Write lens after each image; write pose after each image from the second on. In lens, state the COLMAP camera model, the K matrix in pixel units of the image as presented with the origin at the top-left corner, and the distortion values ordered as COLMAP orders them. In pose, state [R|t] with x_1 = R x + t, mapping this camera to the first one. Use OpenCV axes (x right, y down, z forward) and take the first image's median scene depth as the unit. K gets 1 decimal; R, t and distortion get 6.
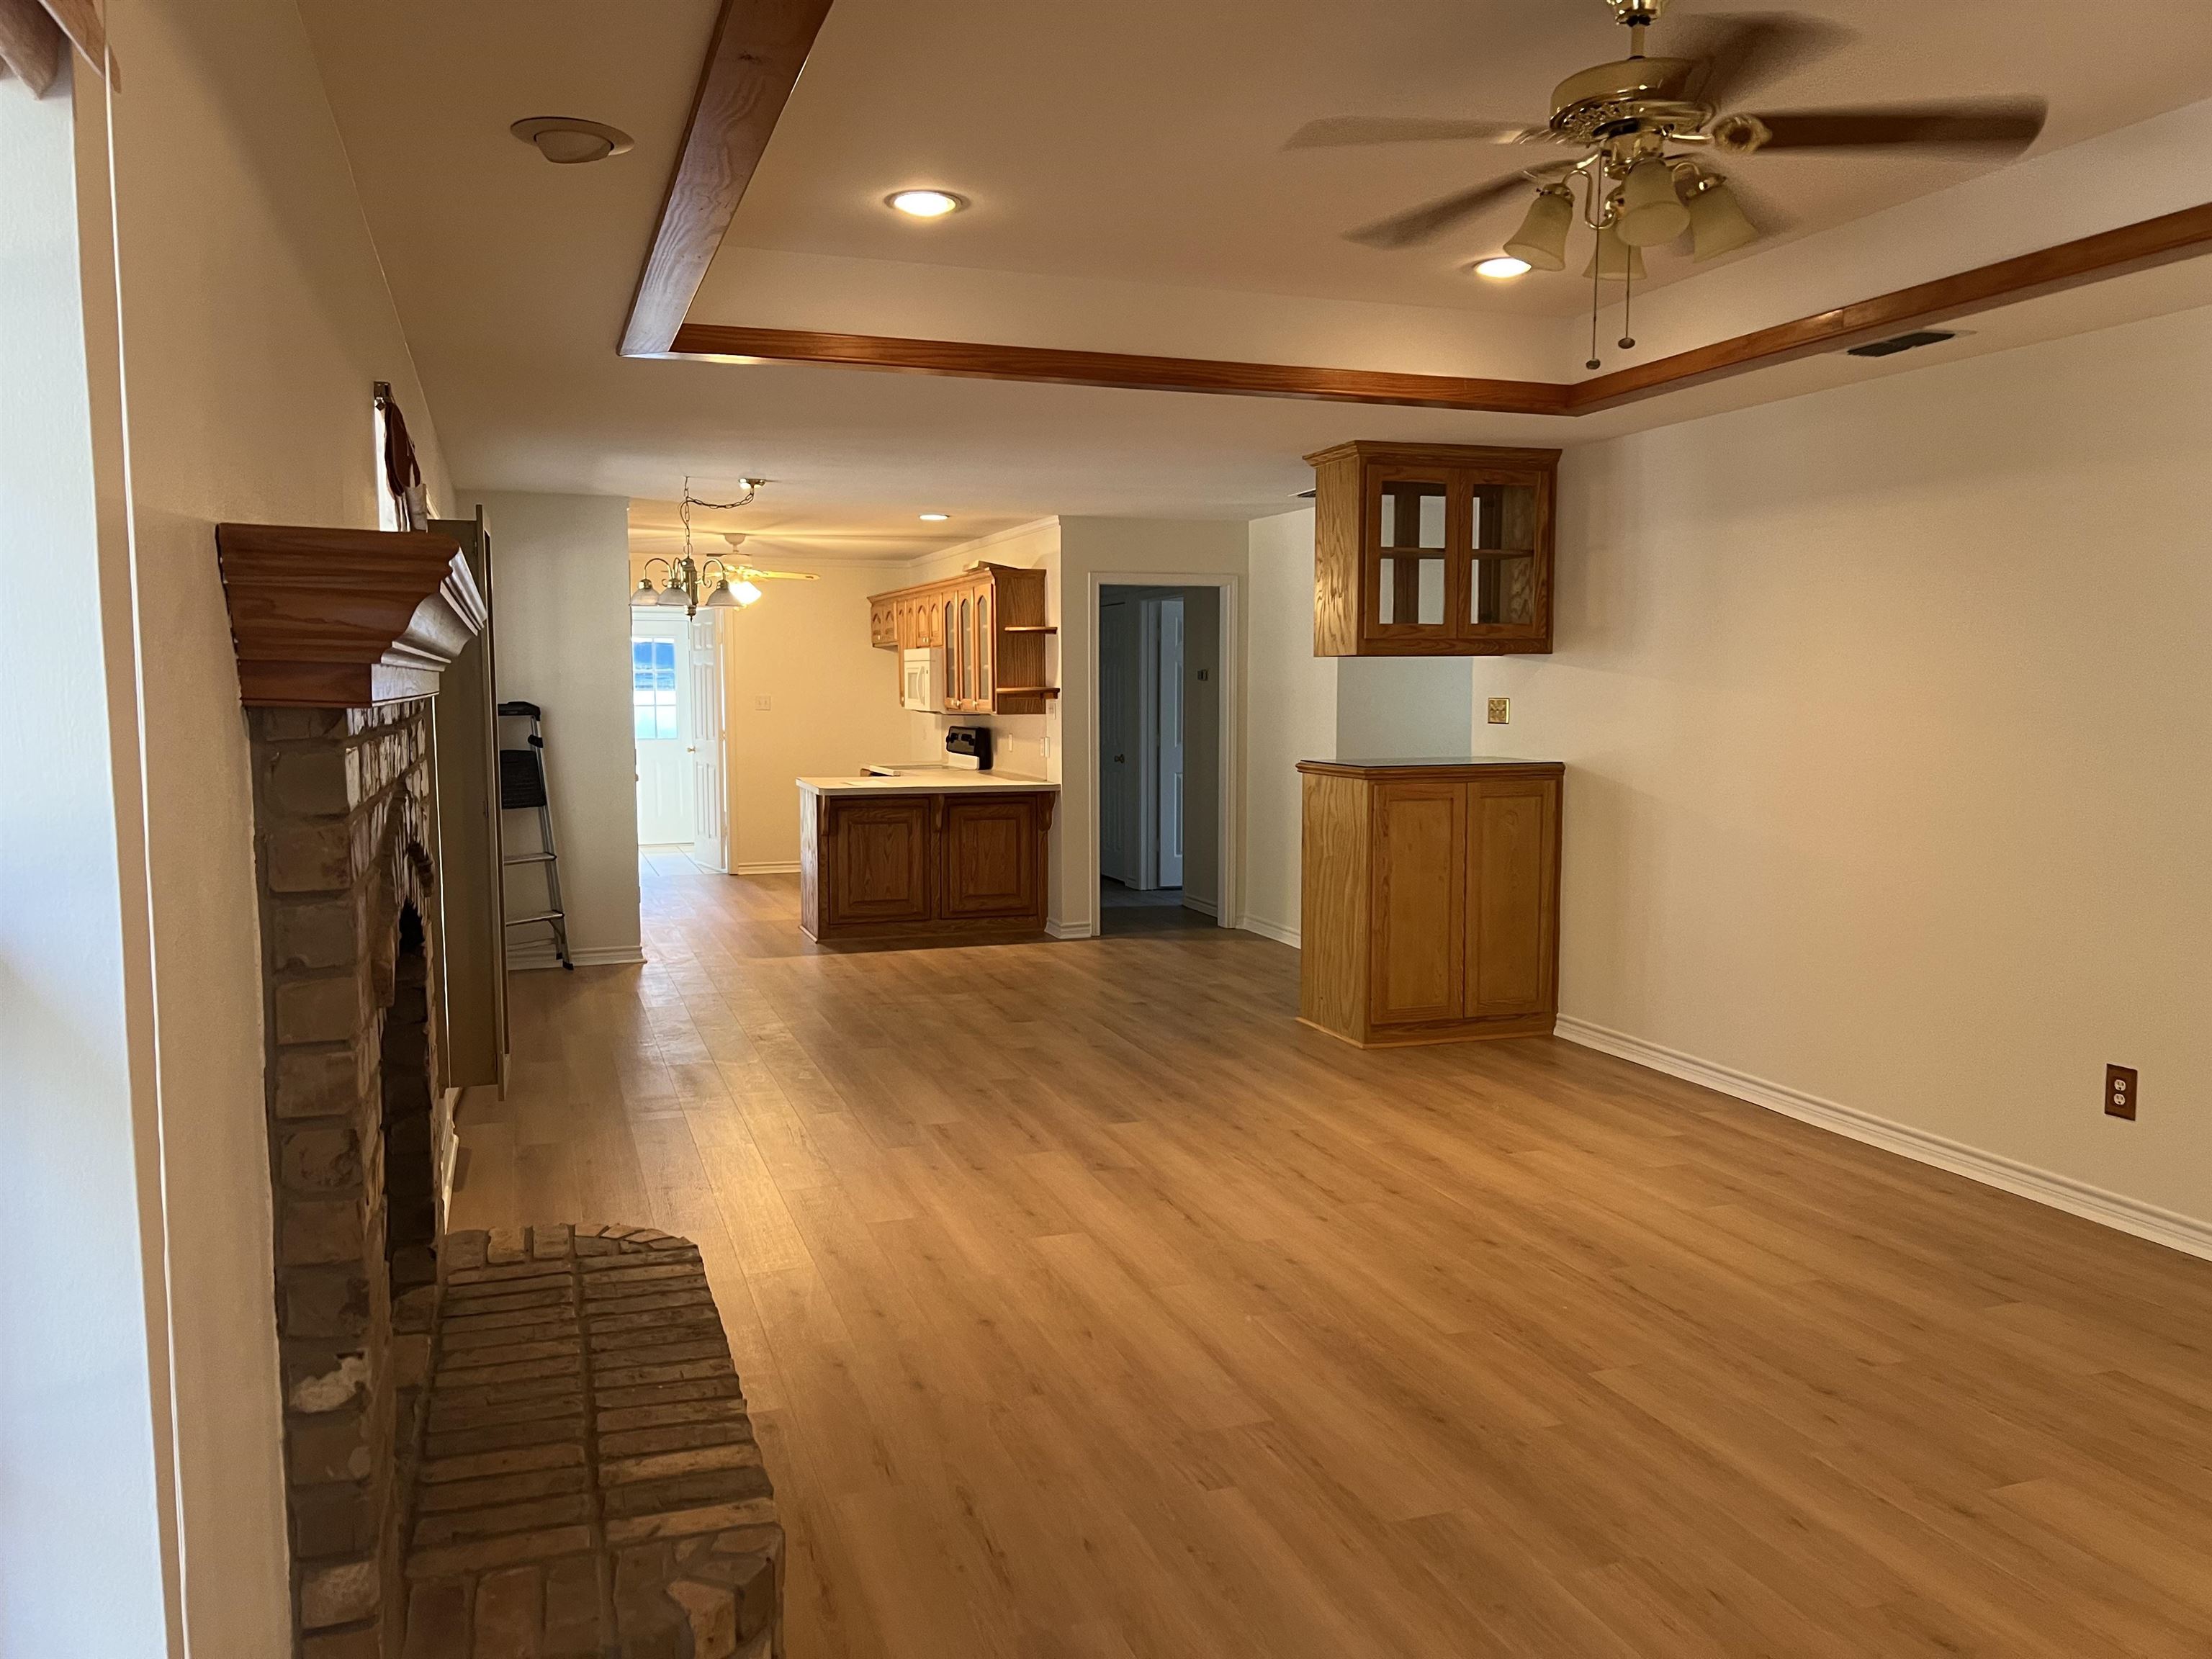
lens RADIAL K [[1668.8, 0, 1125.7], [0, 1668.8, 836.1], [0, 0, 1]] dist [0.063421, -0.057807]
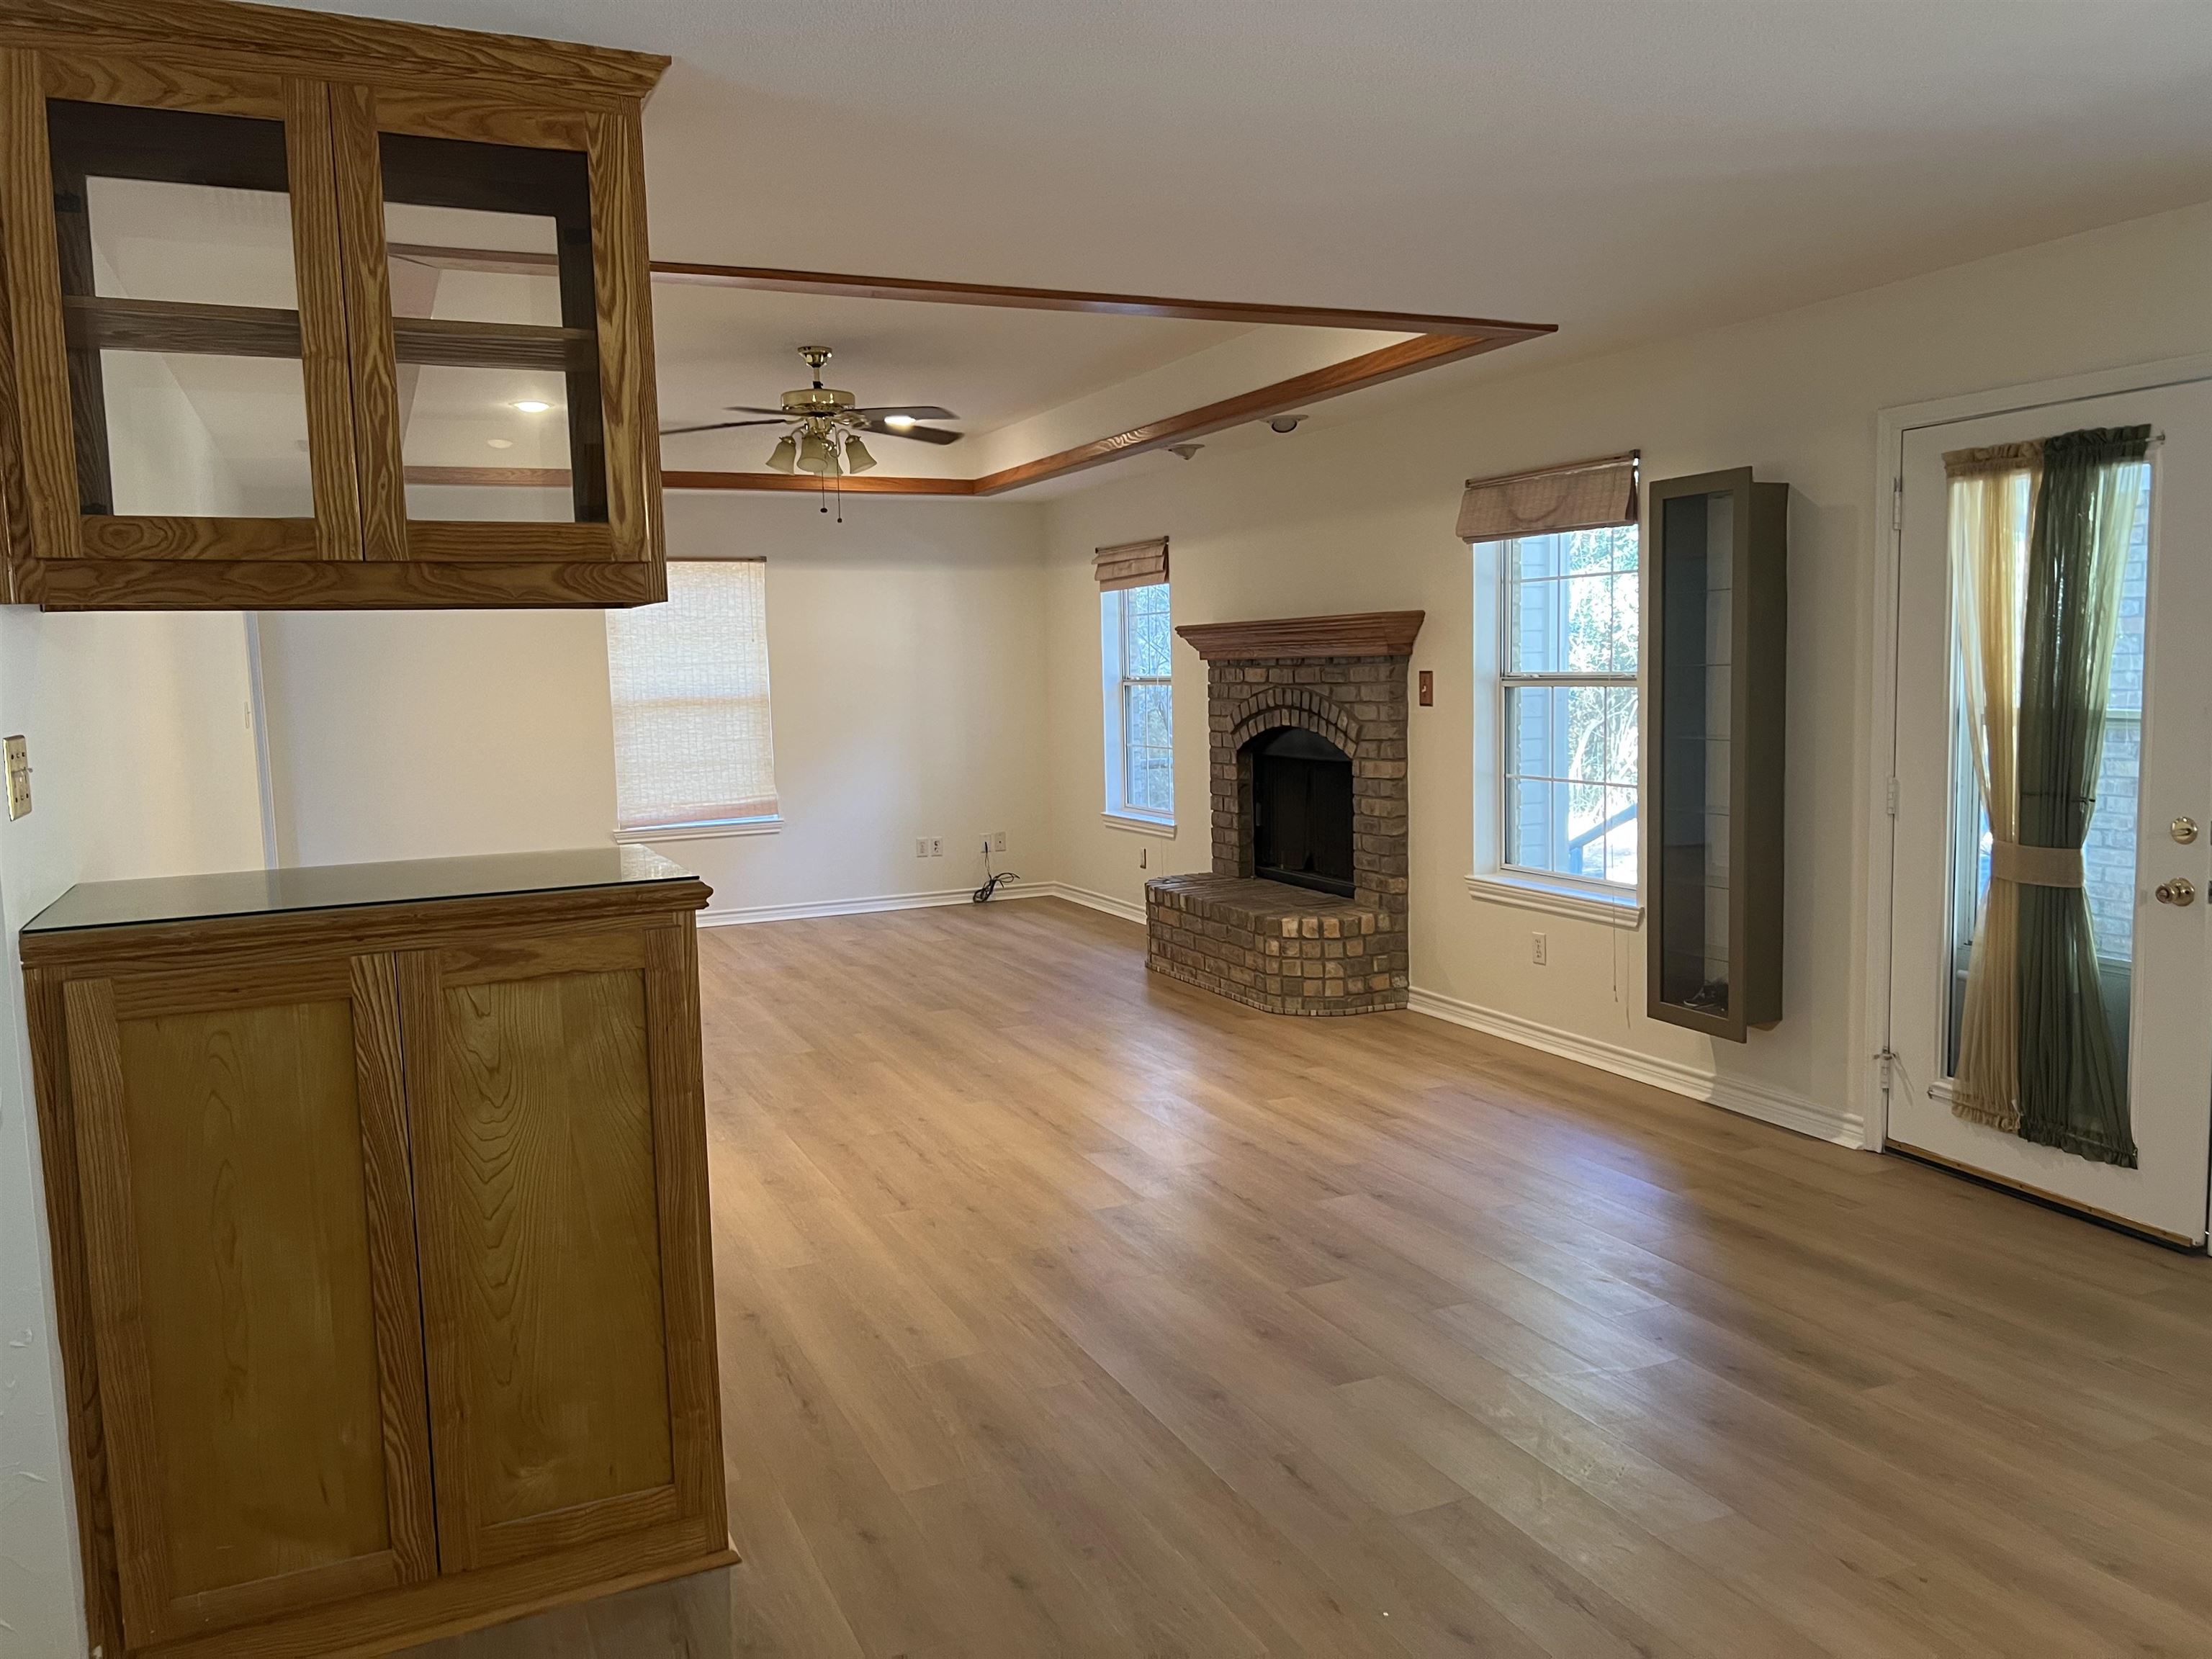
lens RADIAL K [[1668.8, 0, 1113.5], [0, 1668.8, 840.1], [0, 0, 1]] dist [0.063421, -0.057807]
pose [[-0.996588, 0.038097, -0.073213, 0.039549], [0.022790, 0.979626, 0.199534, -0.125876], [0.079323, 0.197185, -0.977152, 1.363237]]
